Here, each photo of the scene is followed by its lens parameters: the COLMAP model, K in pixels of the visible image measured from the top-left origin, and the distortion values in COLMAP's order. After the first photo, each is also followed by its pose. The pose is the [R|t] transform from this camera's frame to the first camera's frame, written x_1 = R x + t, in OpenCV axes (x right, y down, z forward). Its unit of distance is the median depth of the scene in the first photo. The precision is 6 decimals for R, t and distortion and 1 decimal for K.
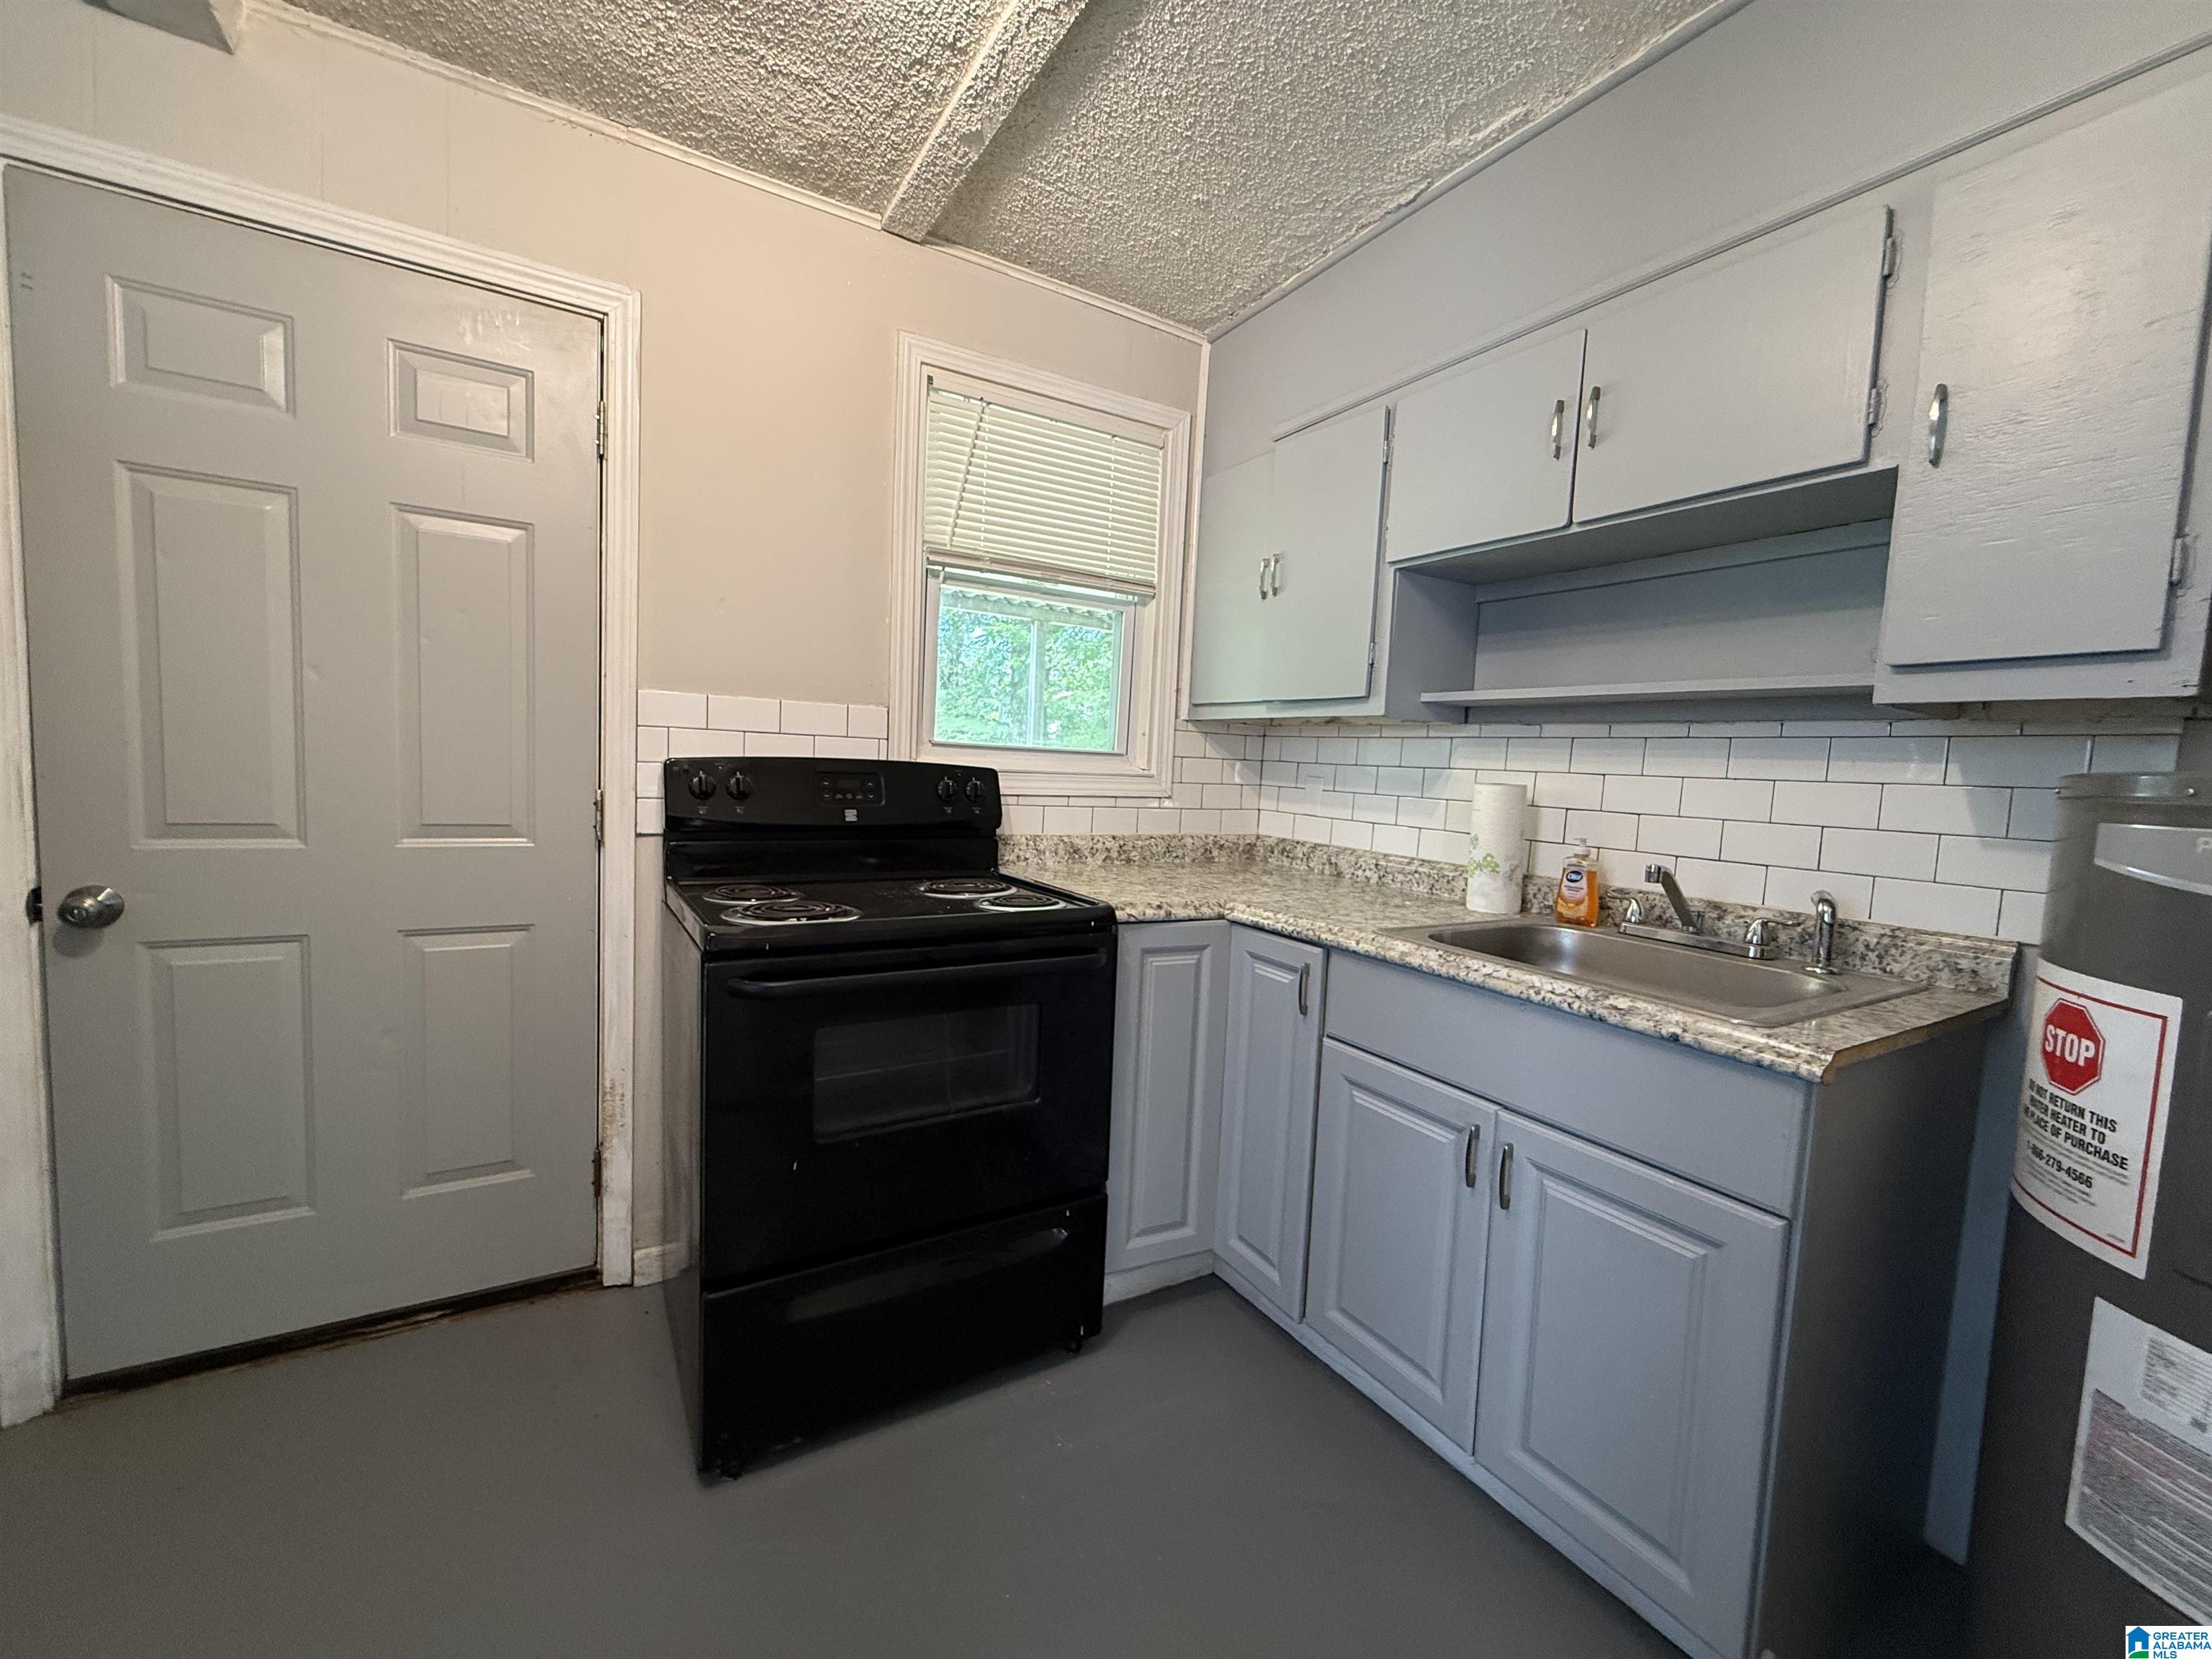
lens RADIAL K [[880.7, 0, 1100.7], [0, 880.7, 830.9], [0, 0, 1]] dist [-0.000091, 0.000074]
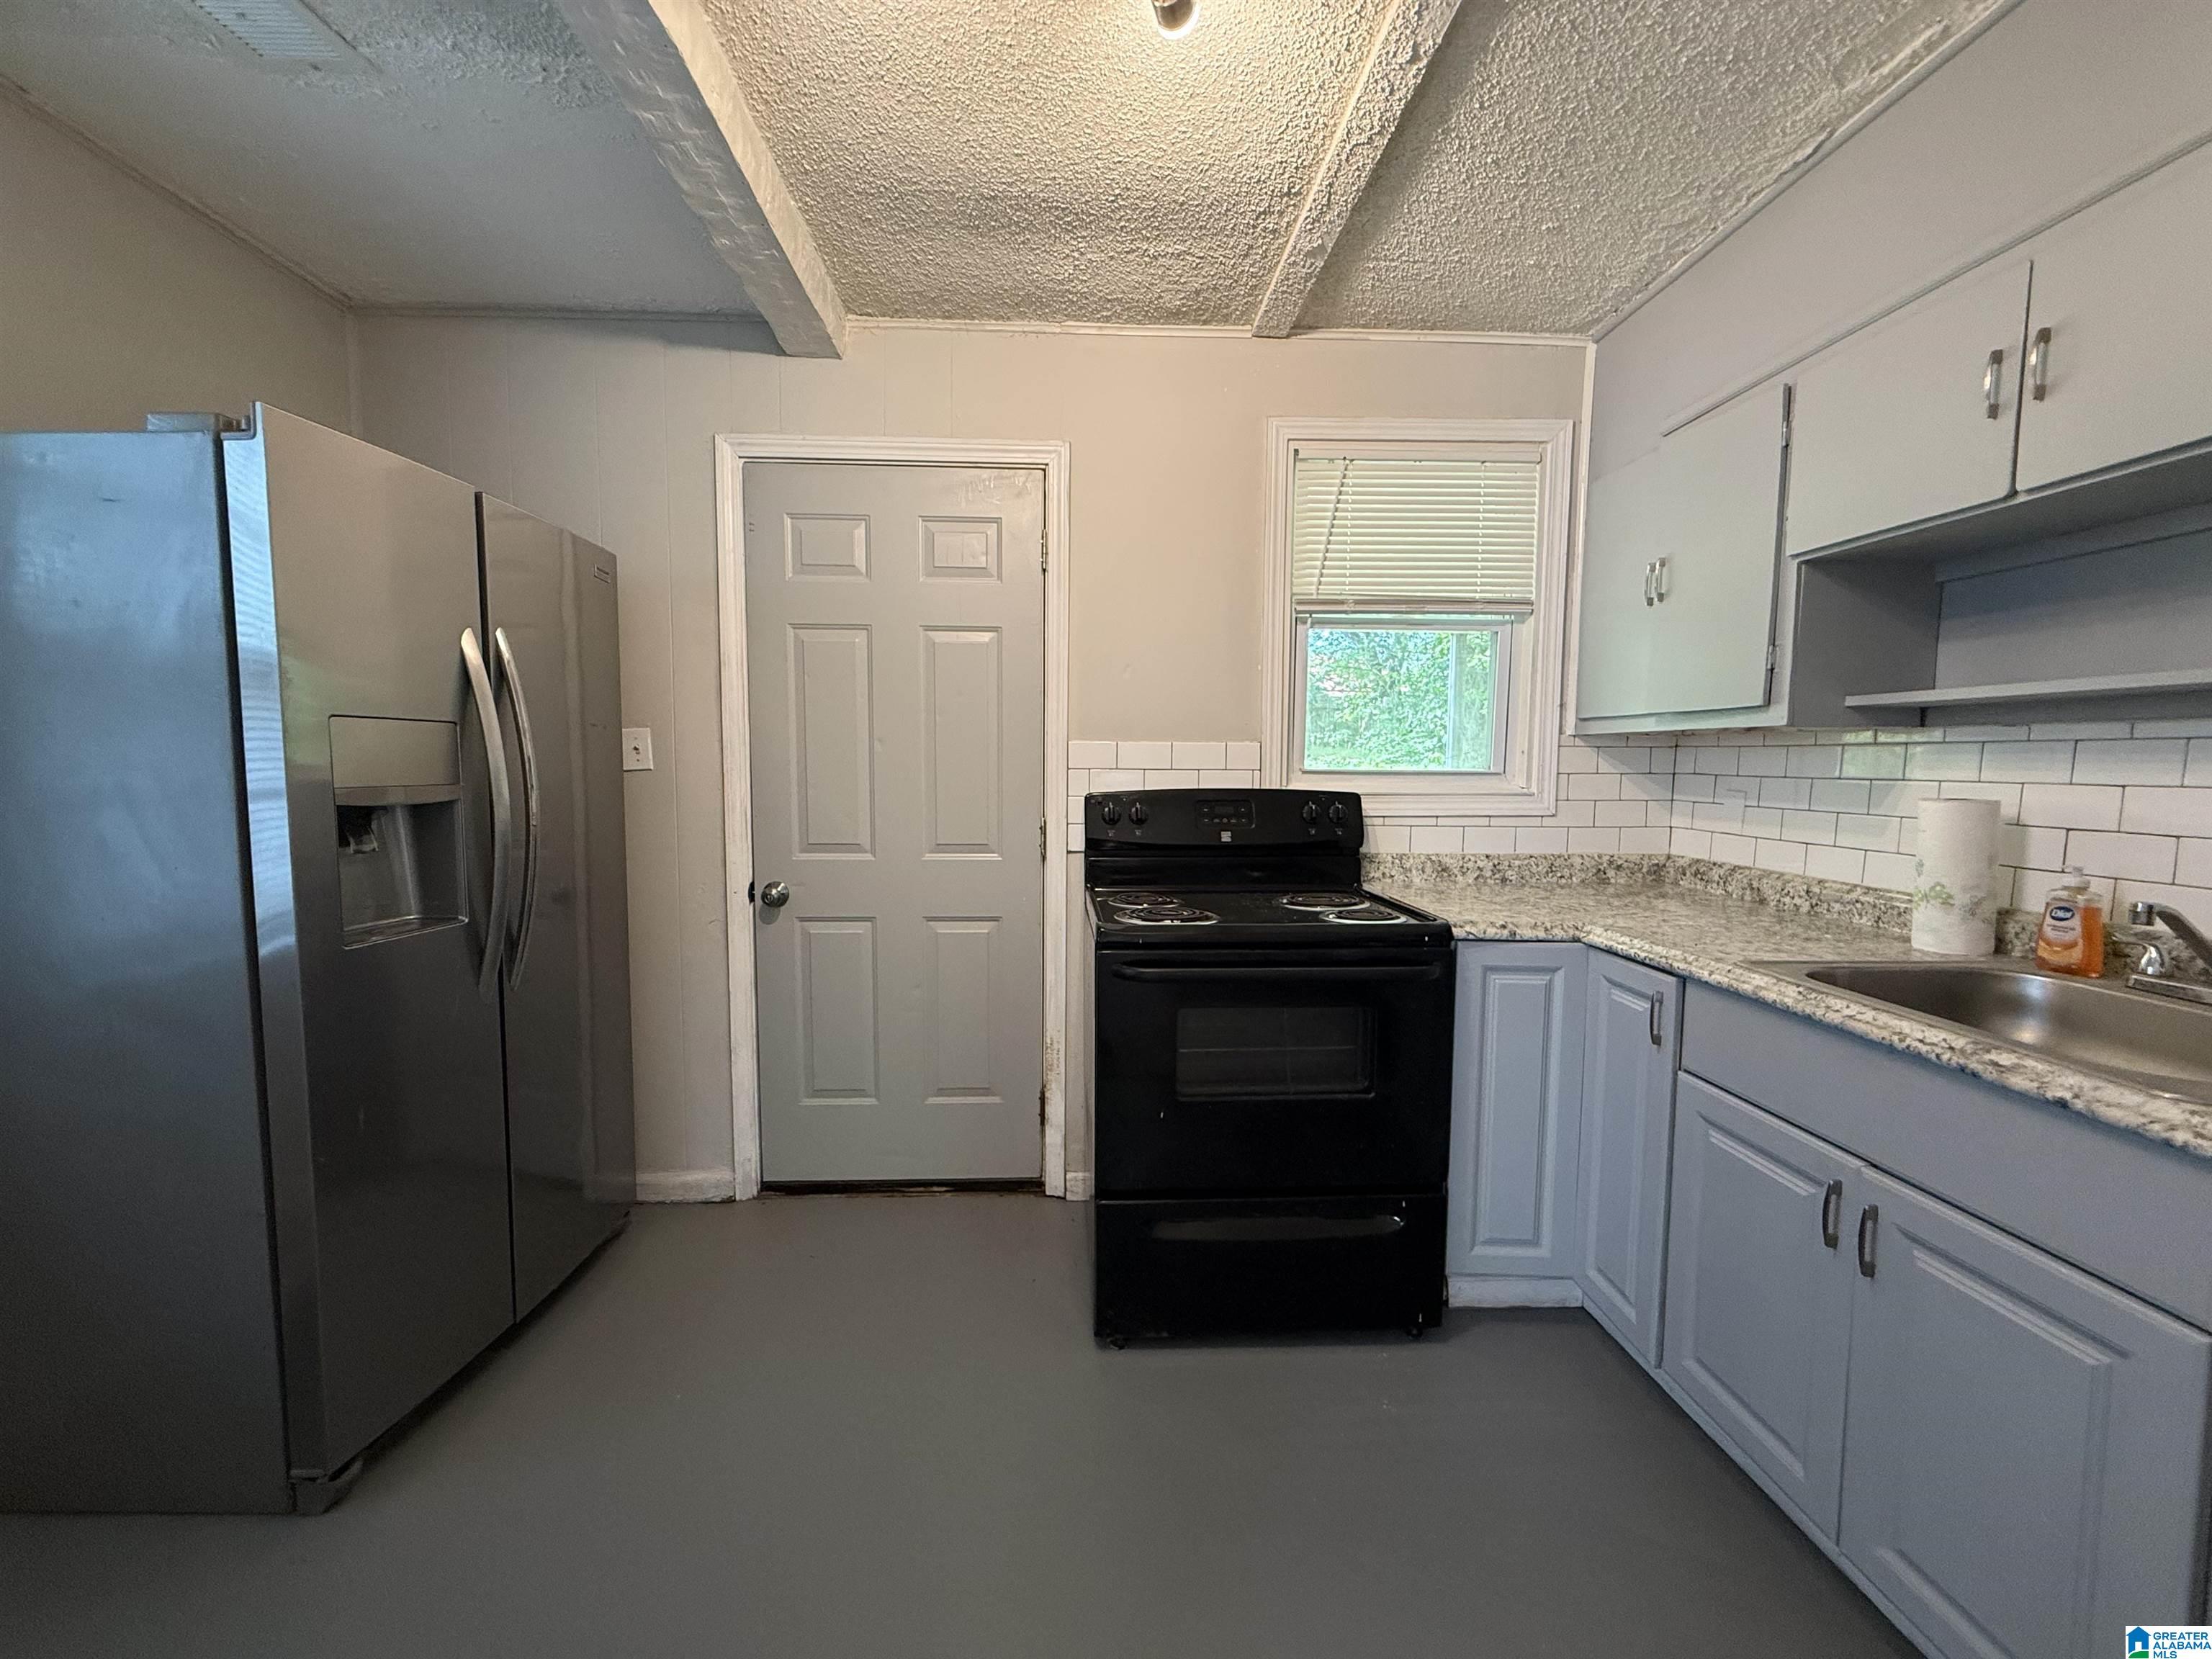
lens RADIAL K [[880.7, 0, 1100.7], [0, 880.7, 830.9], [0, 0, 1]] dist [-0.000091, 0.000074]
pose [[0.879010, -0.003037, -0.476794, 0.143410], [-0.002806, 0.999929, -0.011542, -0.012080], [0.476796, 0.011483, 0.878939, -0.130211]]
